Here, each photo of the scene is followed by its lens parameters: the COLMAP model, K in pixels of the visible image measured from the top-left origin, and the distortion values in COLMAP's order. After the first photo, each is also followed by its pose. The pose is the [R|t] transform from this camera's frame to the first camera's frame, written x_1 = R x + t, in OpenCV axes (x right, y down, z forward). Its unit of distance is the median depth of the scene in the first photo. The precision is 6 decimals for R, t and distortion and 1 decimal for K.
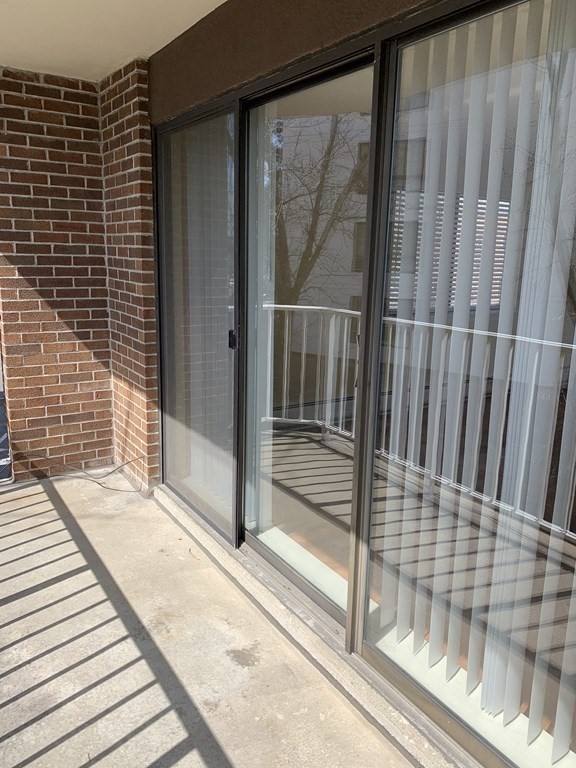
lens RADIAL K [[593.4, 0, 288.0], [0, 593.4, 384.0], [0, 0, 1]] dist [0.031828, -0.009991]
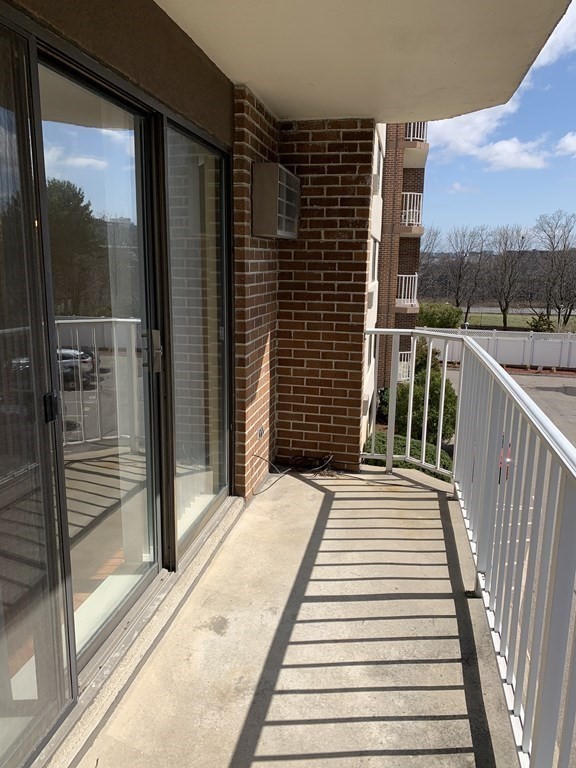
lens RADIAL K [[593.4, 0, 288.0], [0, 593.4, 384.0], [0, 0, 1]] dist [0.031828, -0.009991]
pose [[-0.720657, -0.177793, 0.670107, -0.891195], [0.114857, 0.922585, 0.368301, -0.387866], [-0.683712, 0.342385, -0.644446, 1.554543]]
